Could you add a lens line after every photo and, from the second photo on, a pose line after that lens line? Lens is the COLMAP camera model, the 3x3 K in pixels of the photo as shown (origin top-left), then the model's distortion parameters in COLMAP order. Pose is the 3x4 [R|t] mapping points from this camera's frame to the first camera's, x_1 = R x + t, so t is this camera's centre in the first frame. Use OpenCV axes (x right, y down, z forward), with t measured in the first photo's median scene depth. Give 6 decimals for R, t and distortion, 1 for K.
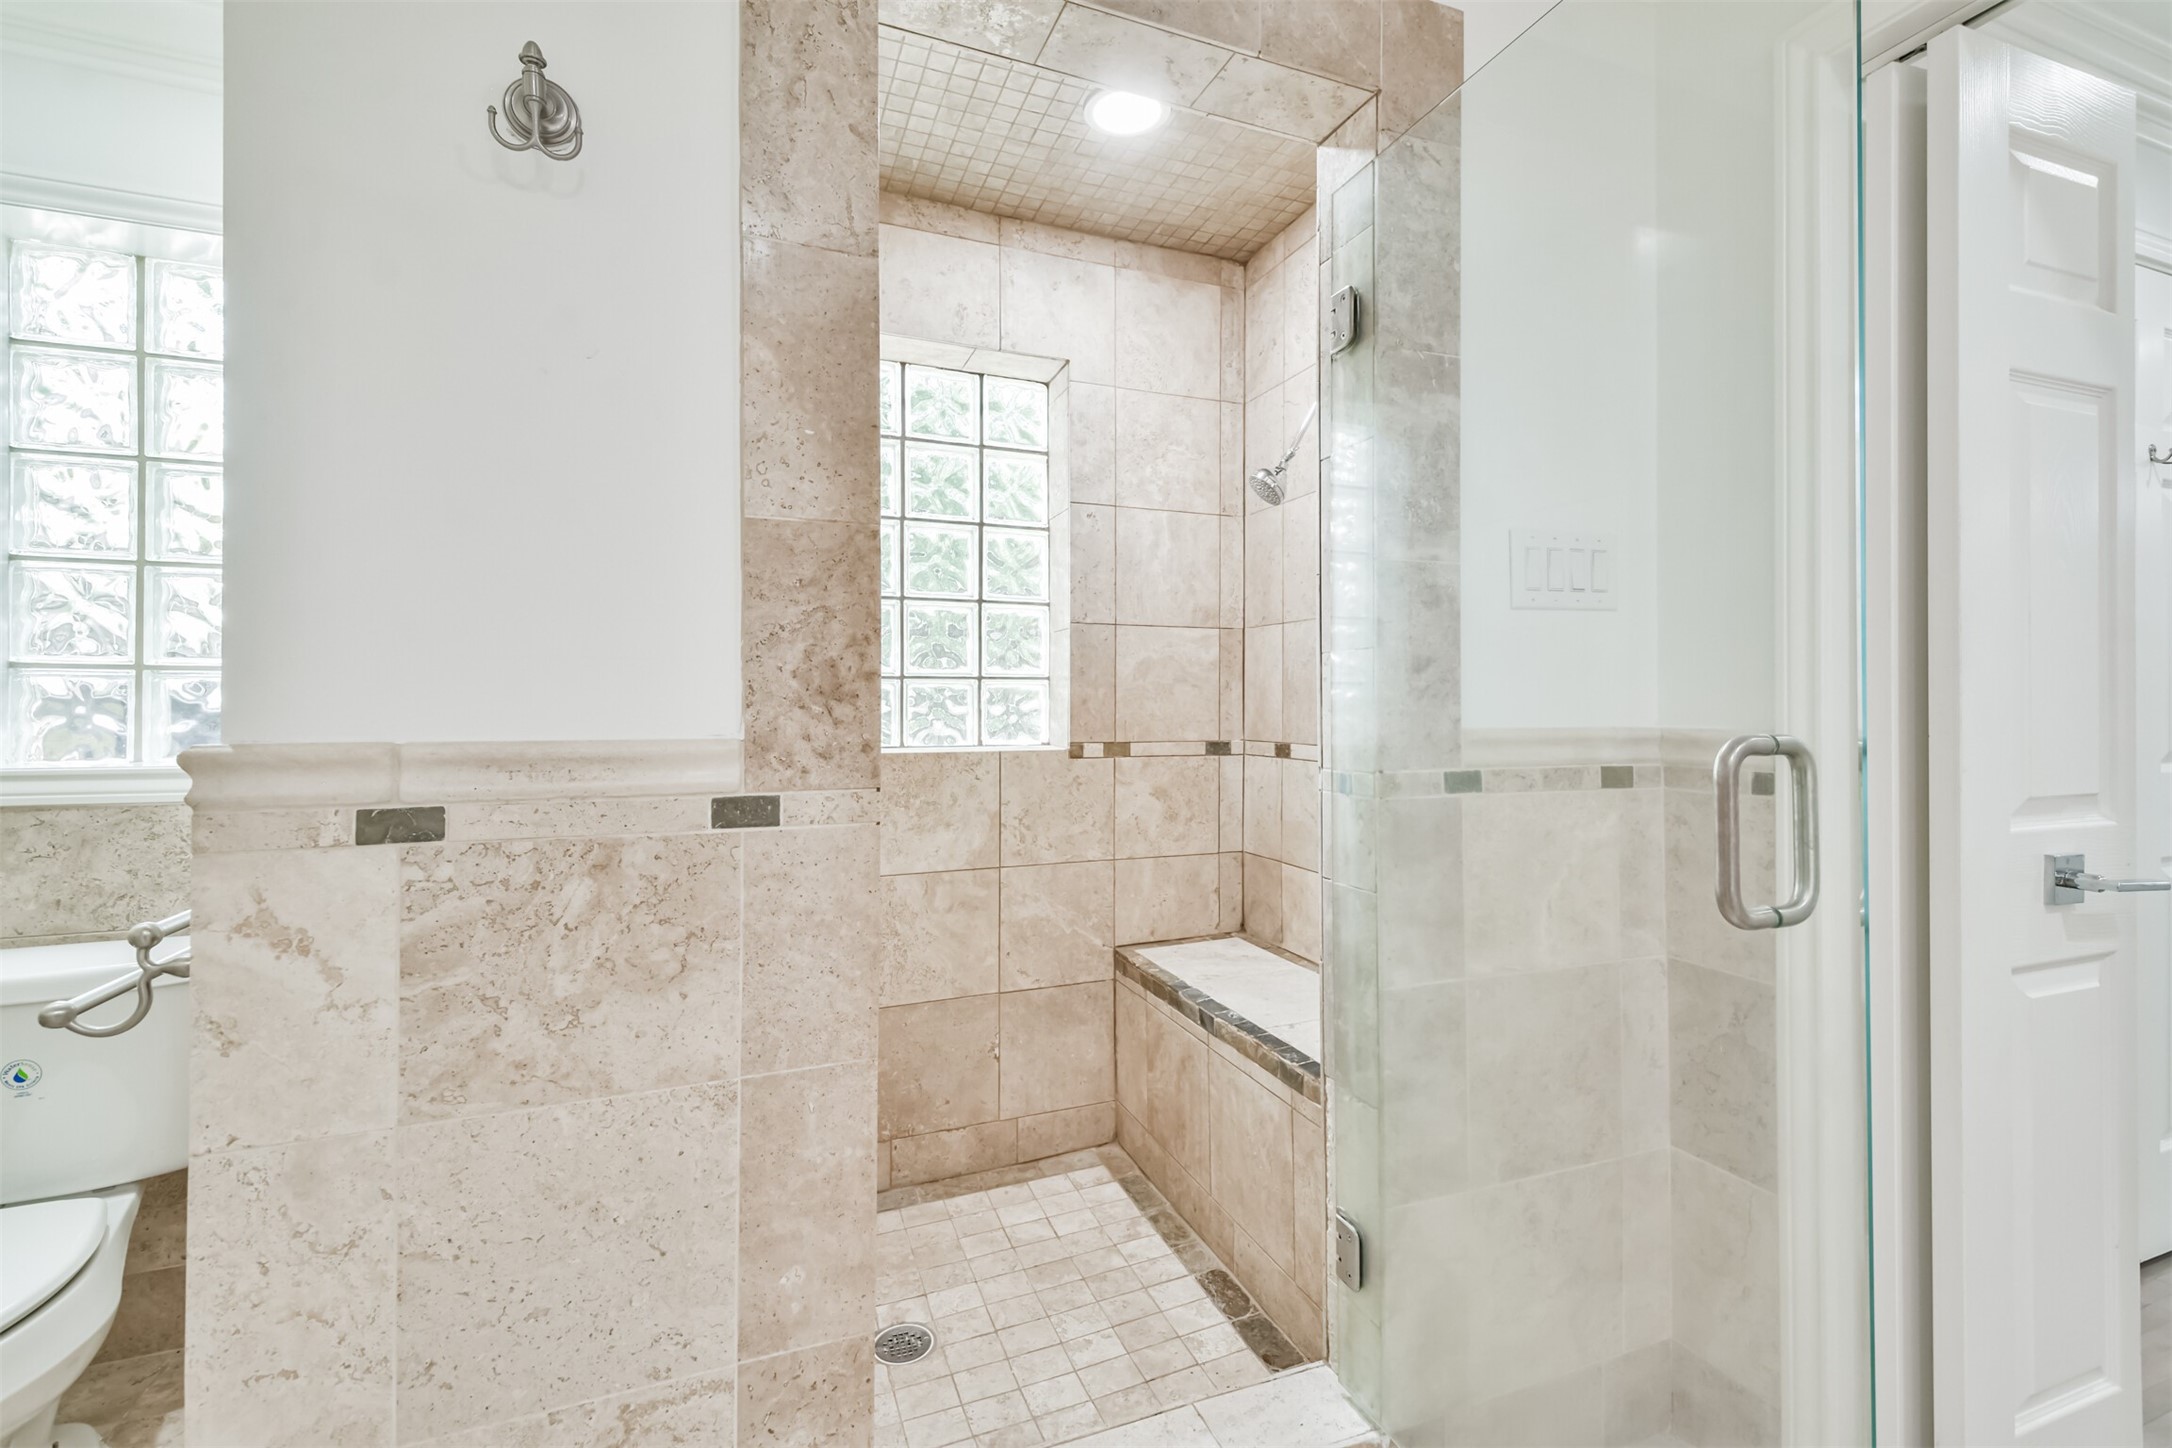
lens RADIAL K [[945.7, 0, 1102.8], [0, 945.7, 709.4], [0, 0, 1]] dist [0.036604, -0.004263]
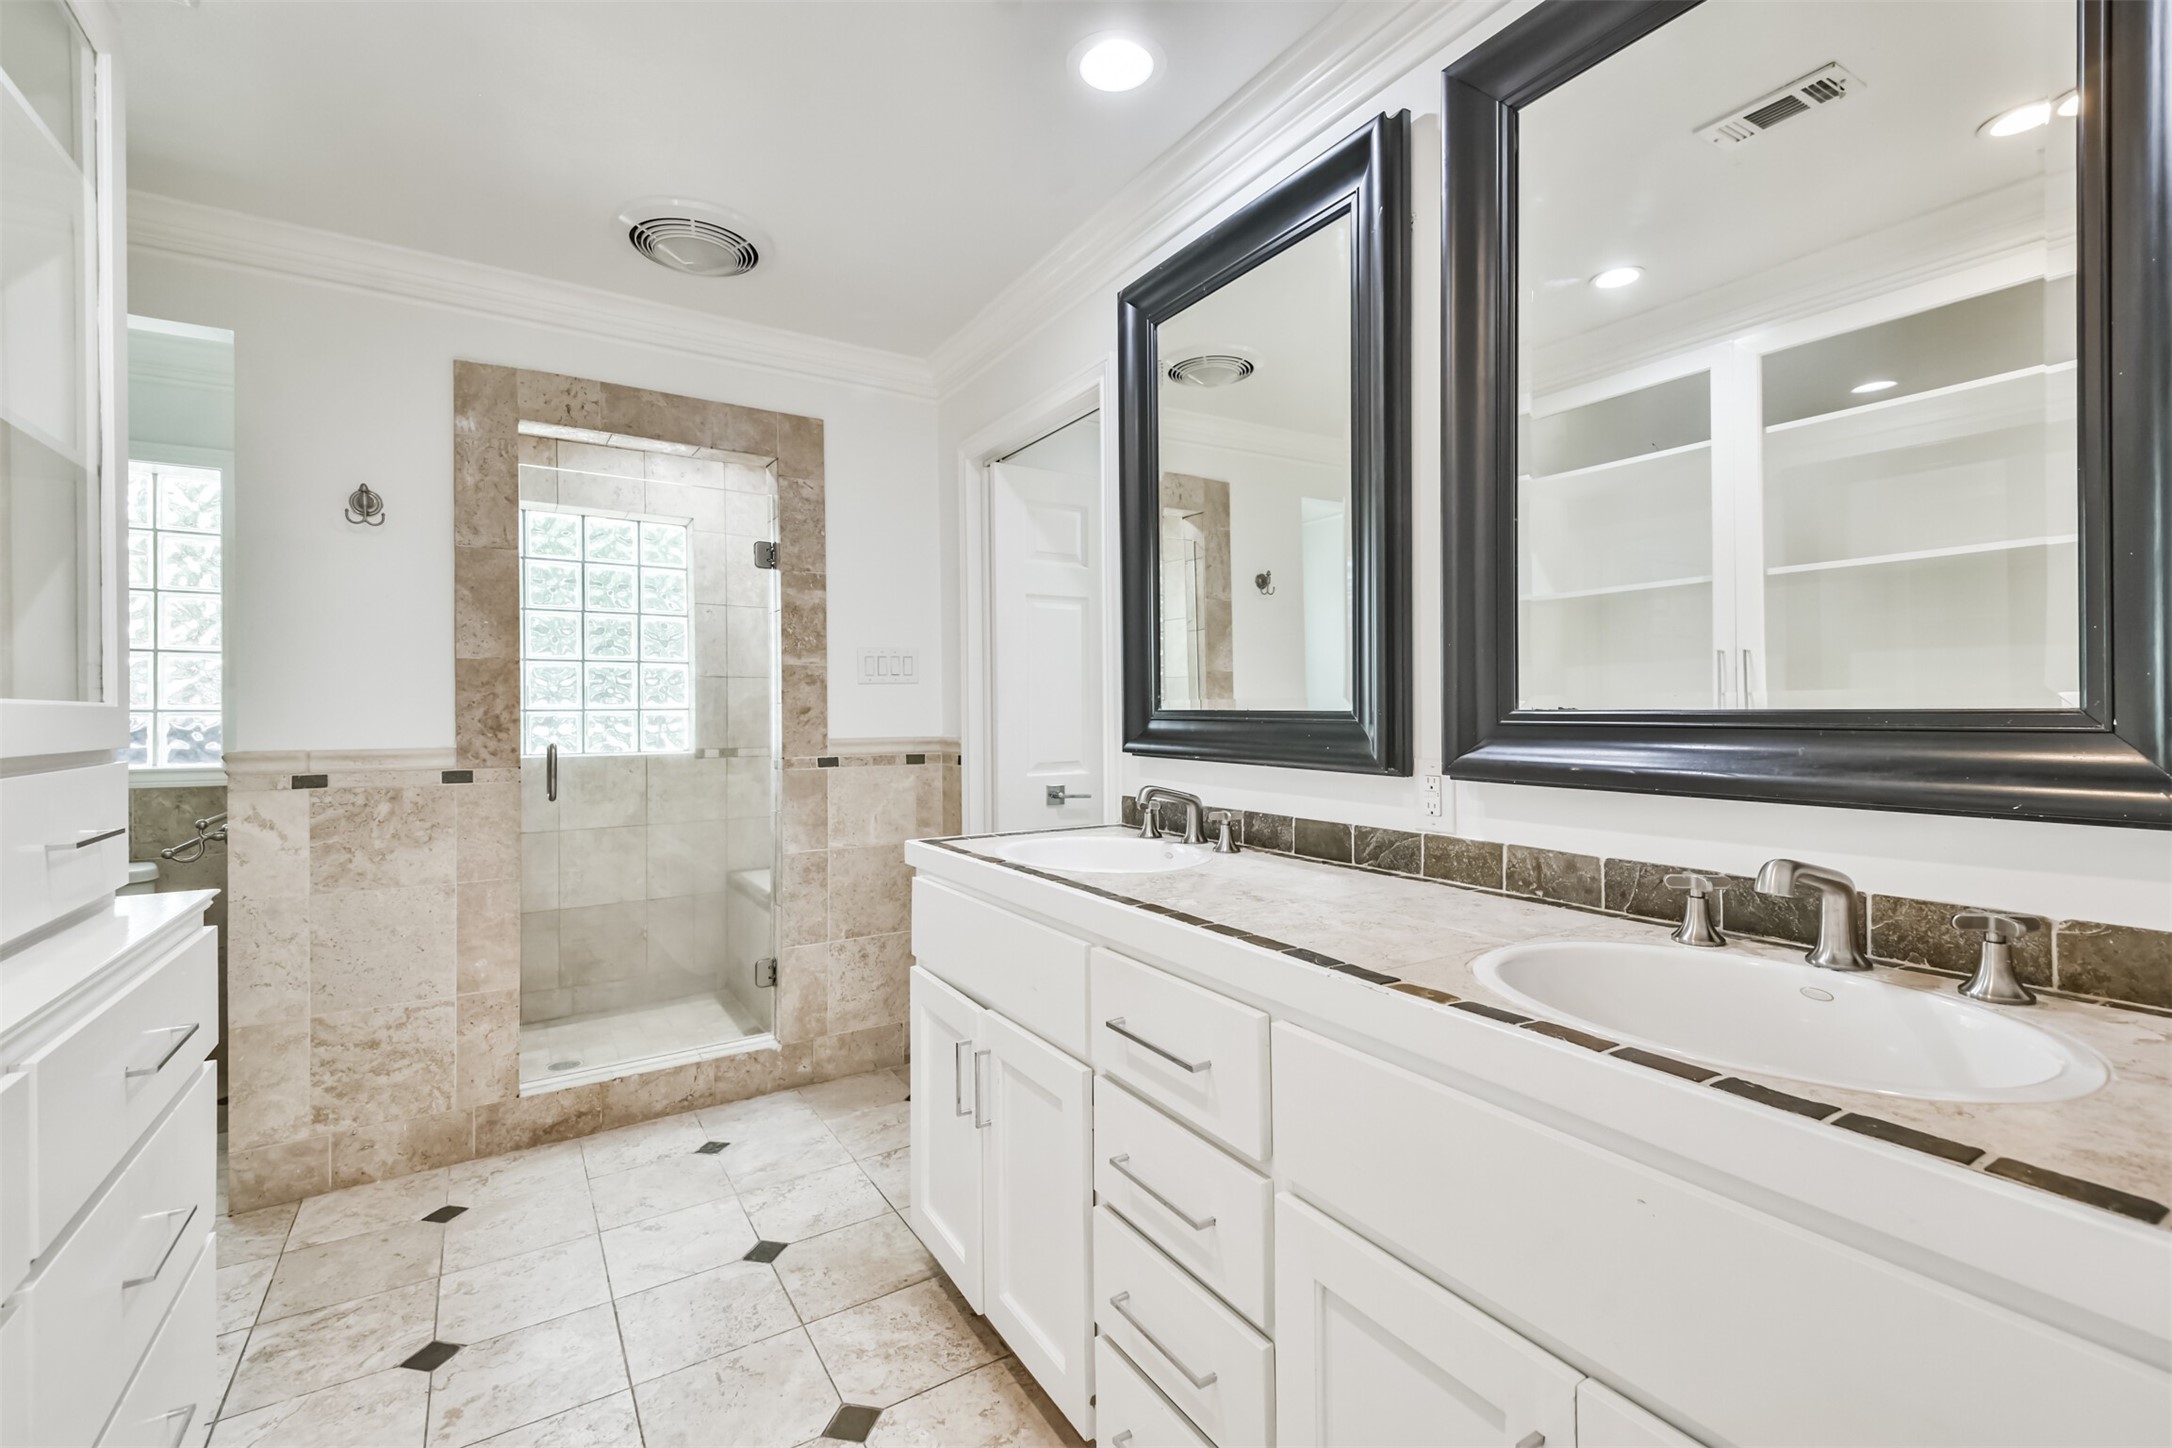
lens RADIAL K [[945.7, 0, 1093.7], [0, 945.7, 714.7], [0, 0, 1]] dist [0.036604, -0.004263]
pose [[0.982611, -0.009817, 0.185415, 0.787592], [0.010401, 0.999944, -0.002180, -0.032128], [-0.185383, 0.004071, 0.982658, -1.760758]]
